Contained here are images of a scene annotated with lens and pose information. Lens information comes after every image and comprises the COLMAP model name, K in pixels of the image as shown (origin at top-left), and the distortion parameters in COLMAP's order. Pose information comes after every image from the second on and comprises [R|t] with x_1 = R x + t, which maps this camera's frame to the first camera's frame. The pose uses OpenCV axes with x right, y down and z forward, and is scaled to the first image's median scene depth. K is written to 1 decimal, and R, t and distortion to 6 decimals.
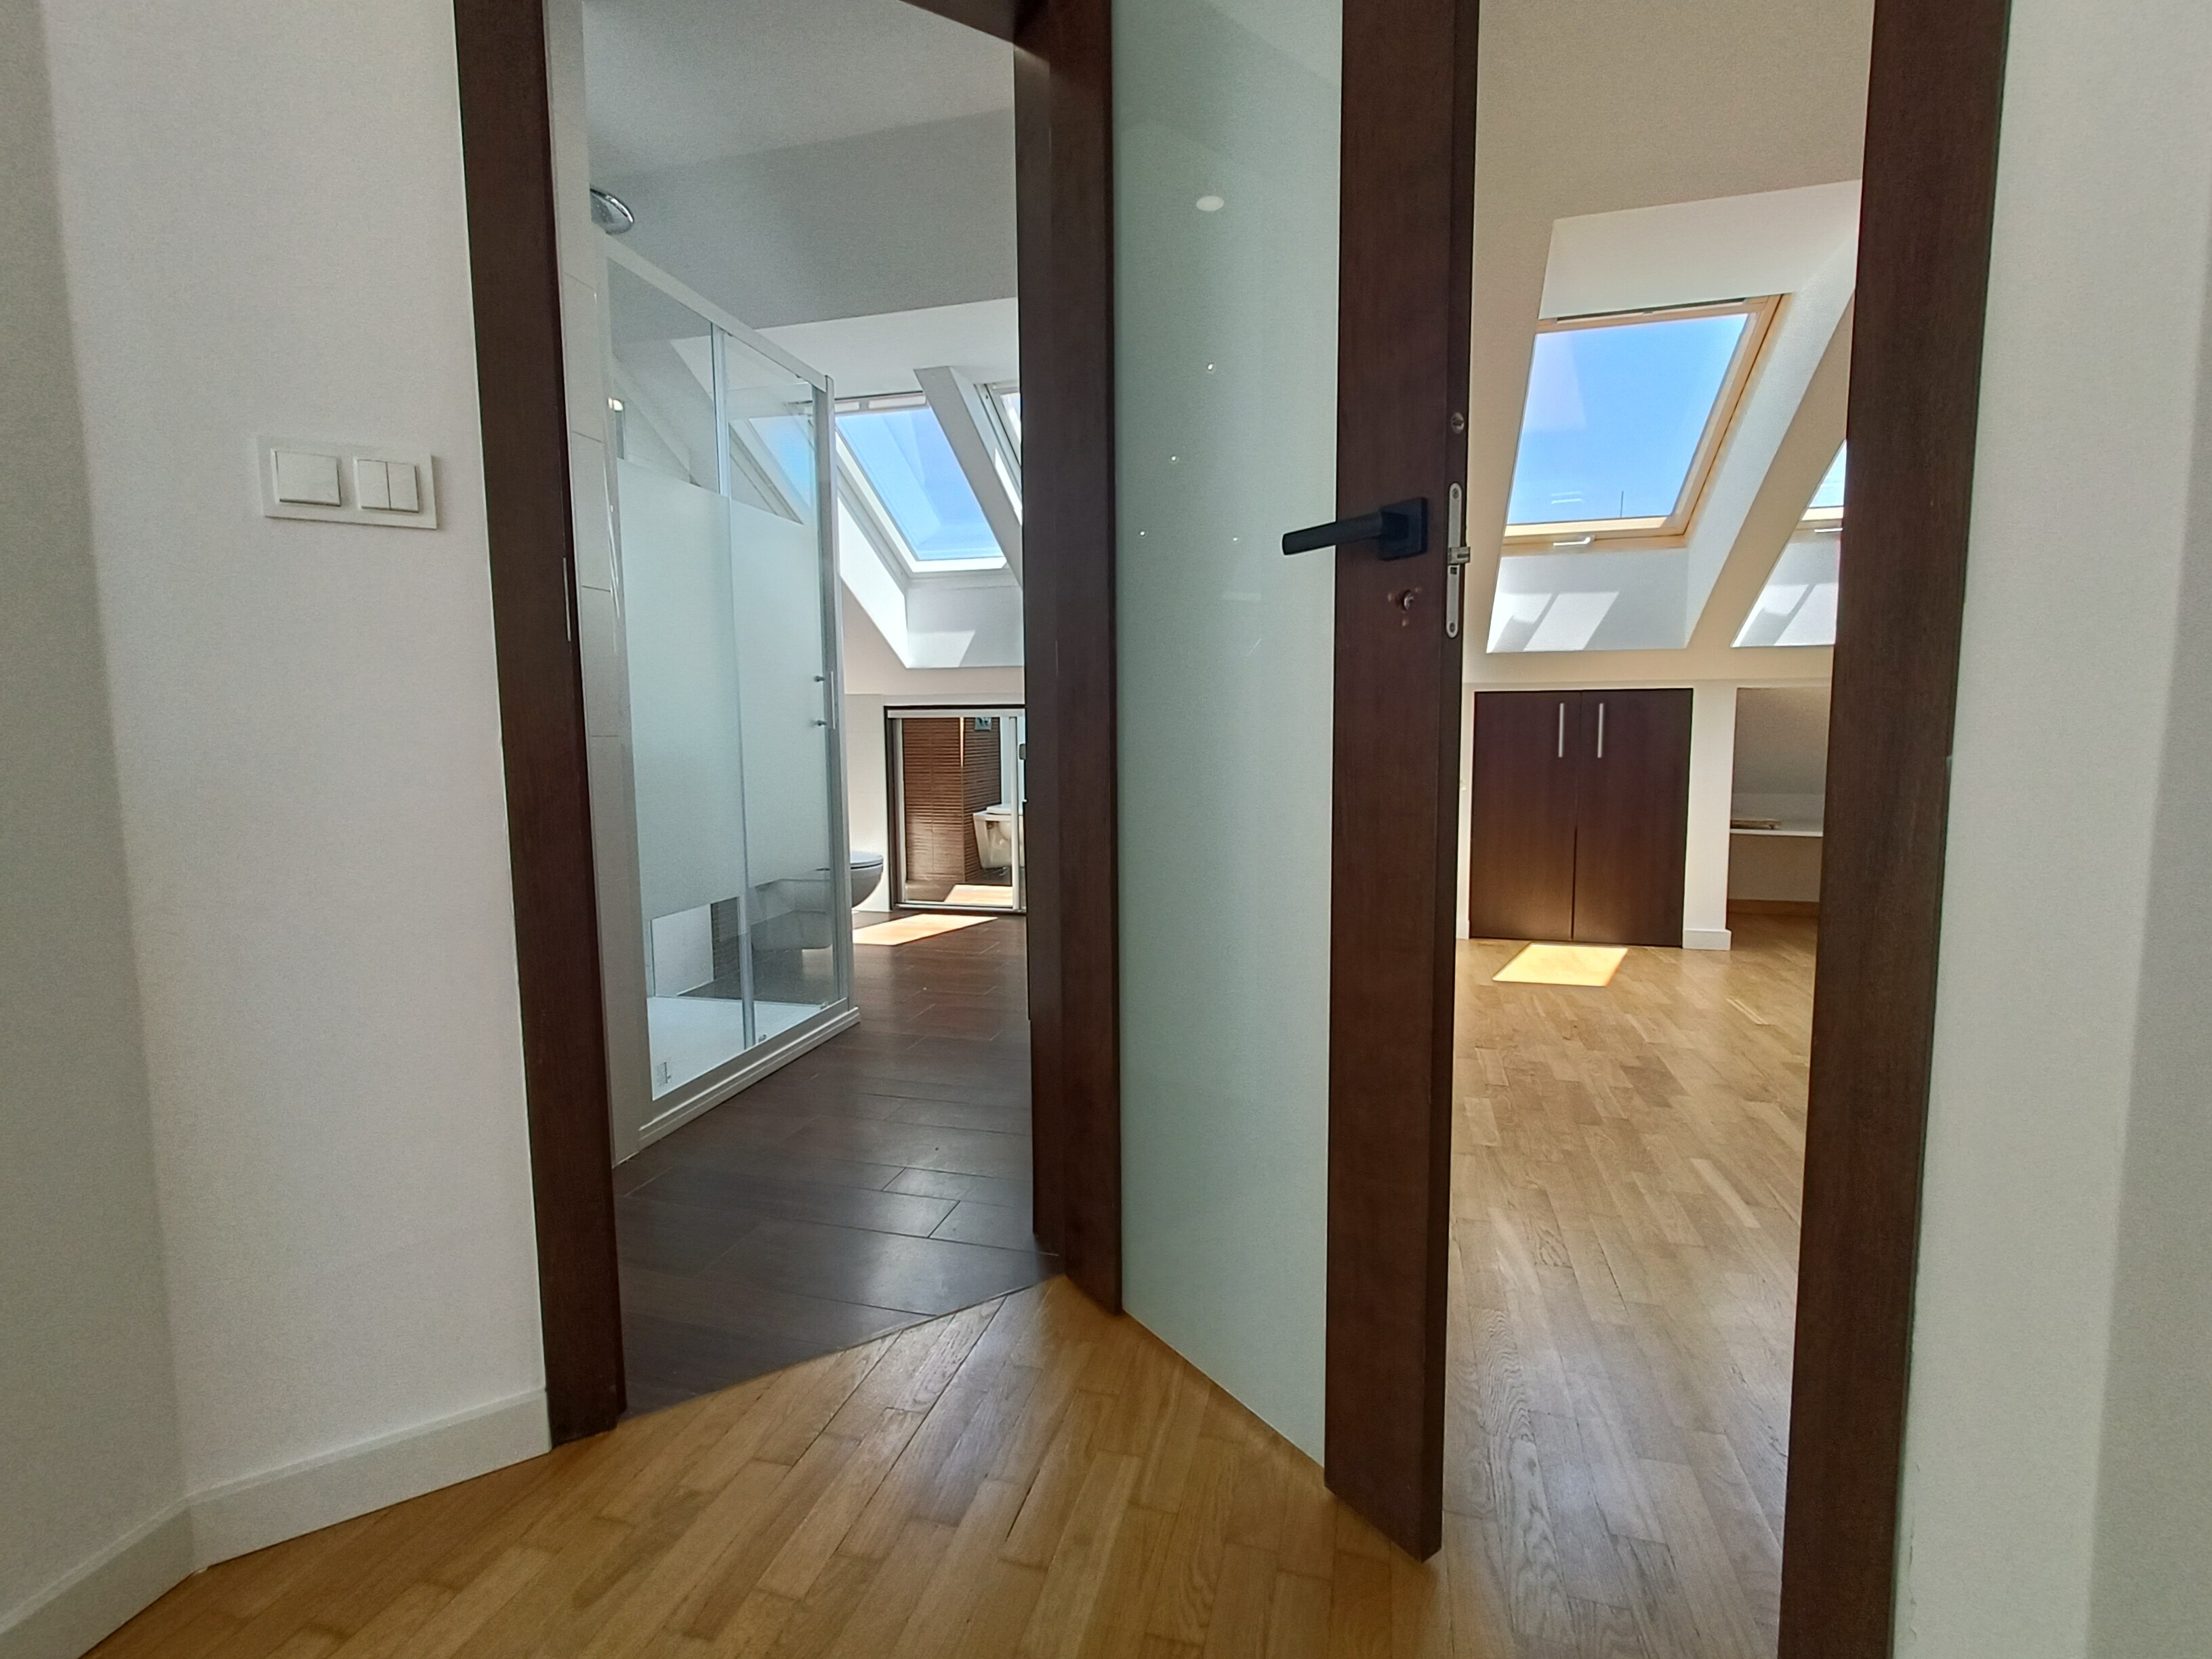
lens RADIAL K [[992.3, 0, 1119.7], [0, 992.3, 829.1], [0, 0, 1]] dist [0.001956, -0.001819]
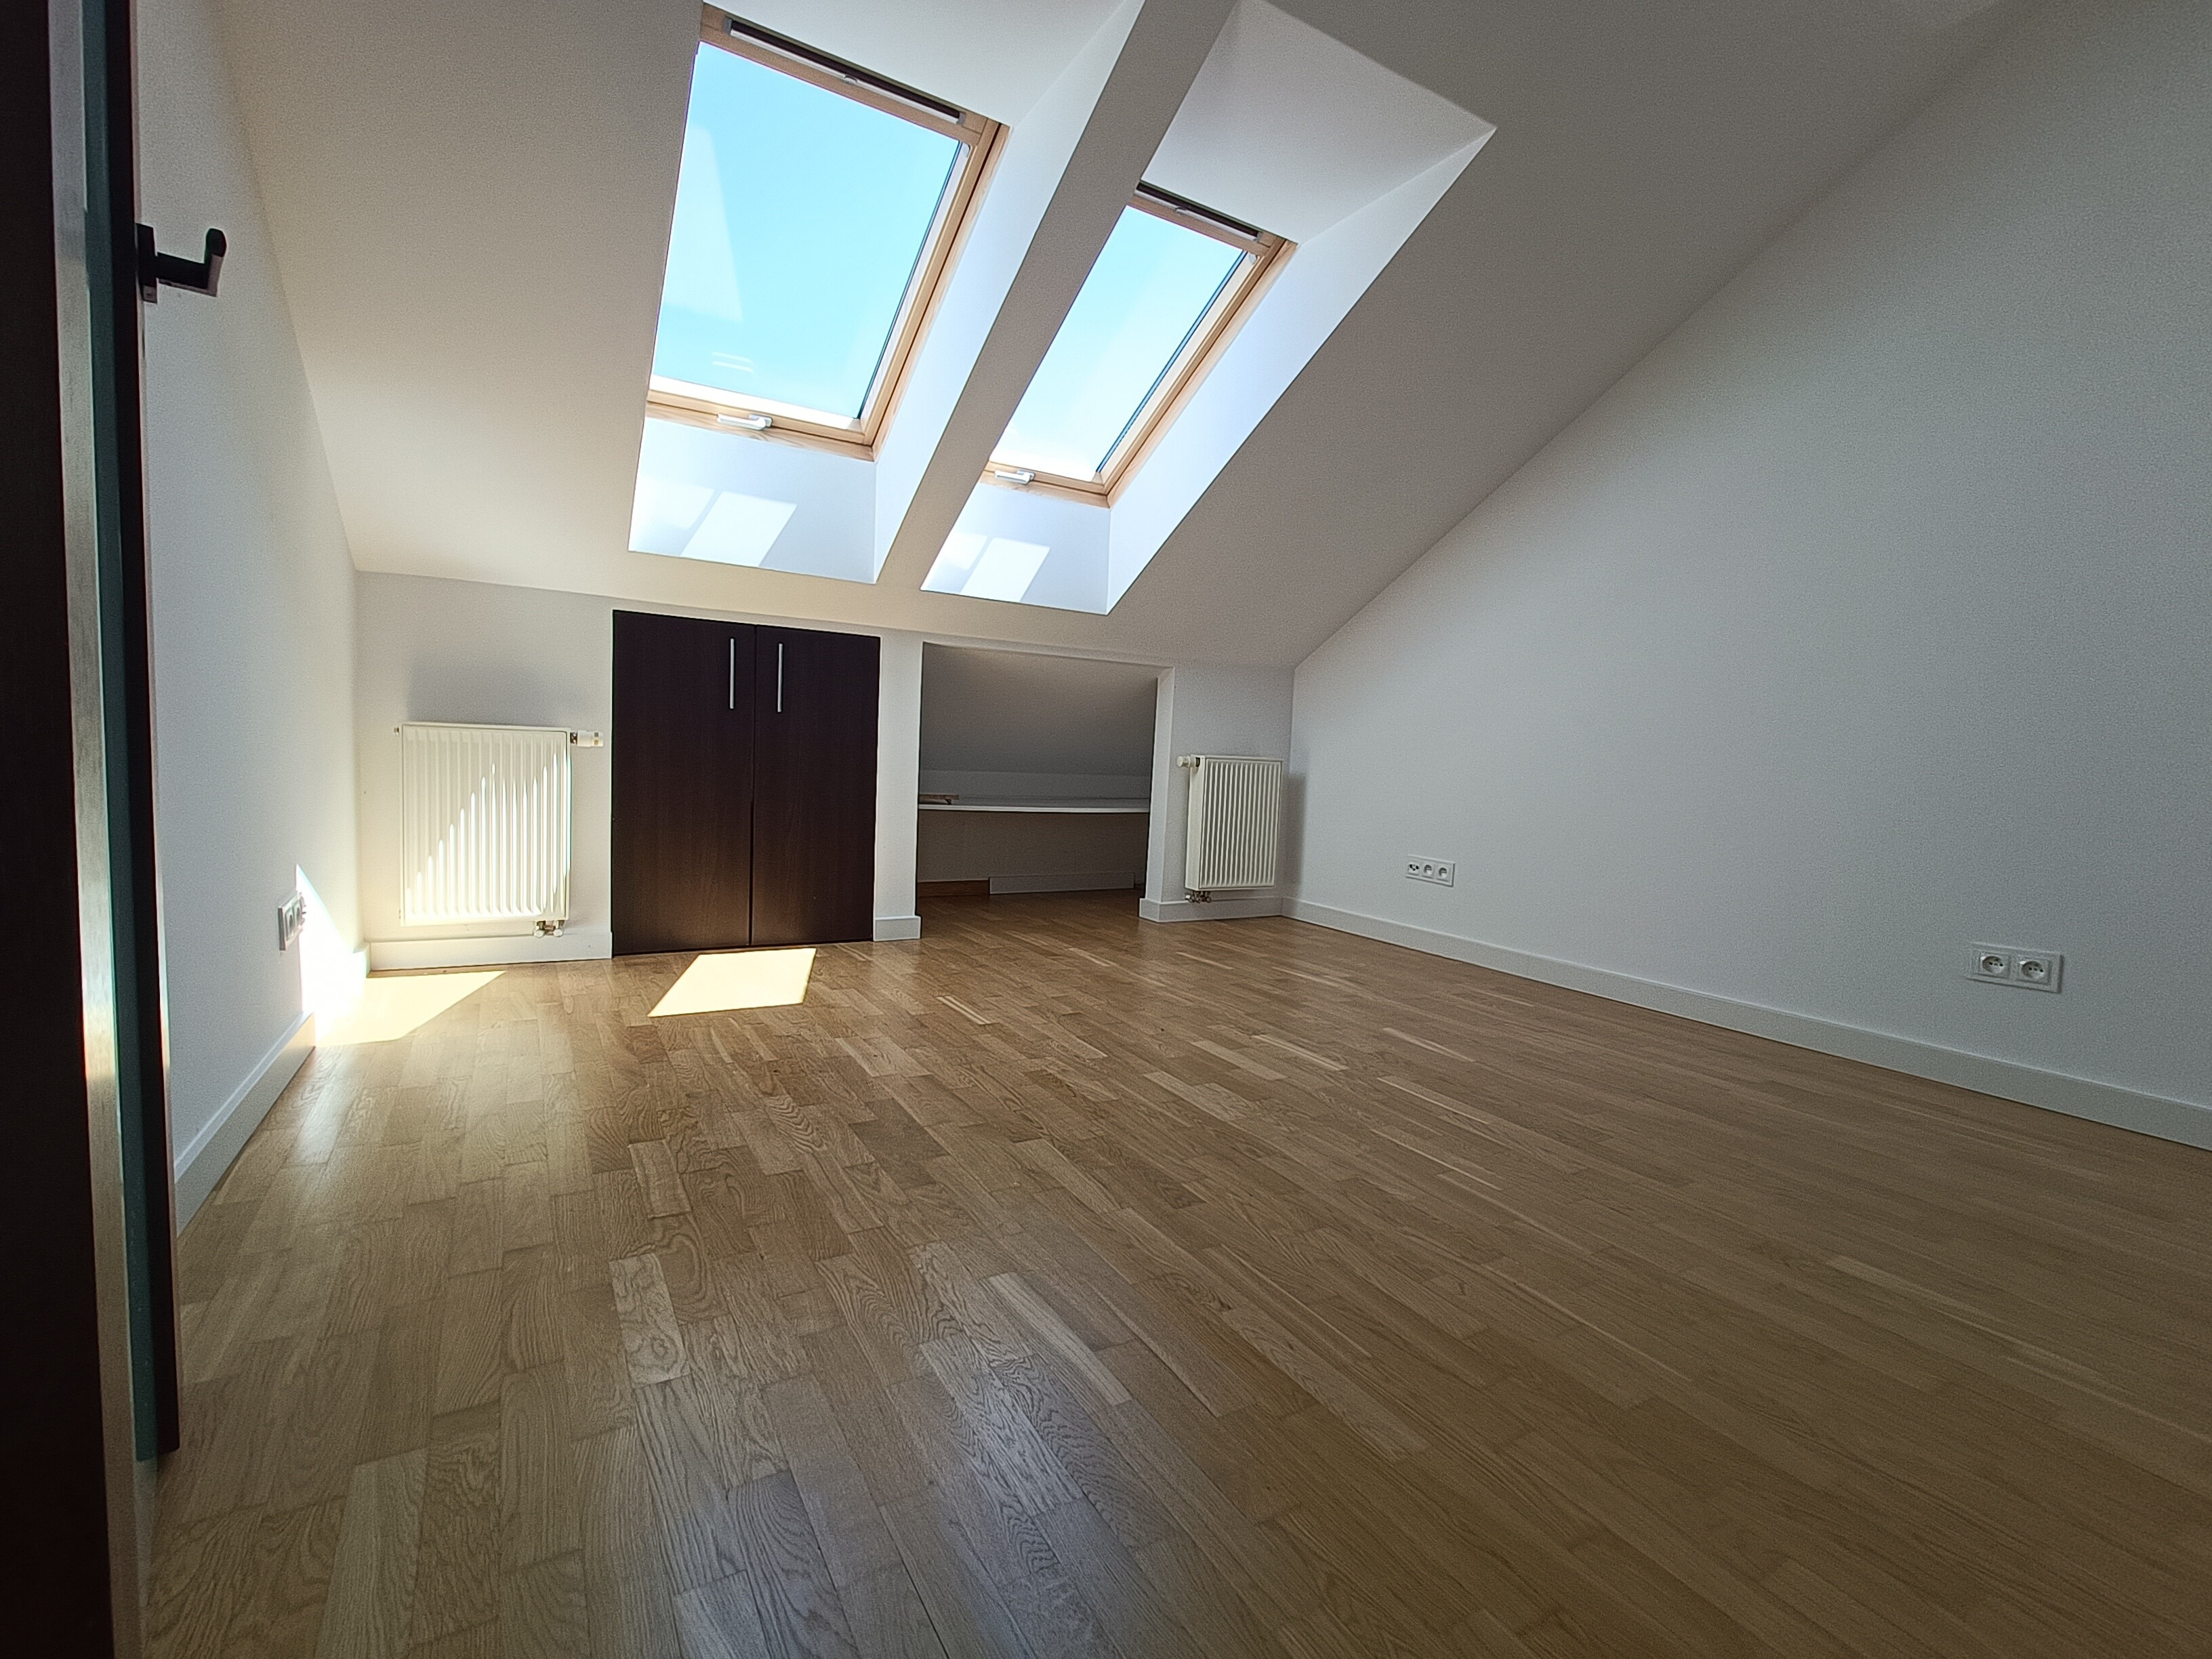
lens RADIAL K [[992.3, 0, 1126.1], [0, 992.3, 854.9], [0, 0, 1]] dist [0.001956, -0.001819]
pose [[0.684215, -0.034716, 0.728454, 0.107054], [0.016595, 0.999349, 0.032040, 0.024491], [-0.729092, -0.009834, 0.684346, 0.298120]]
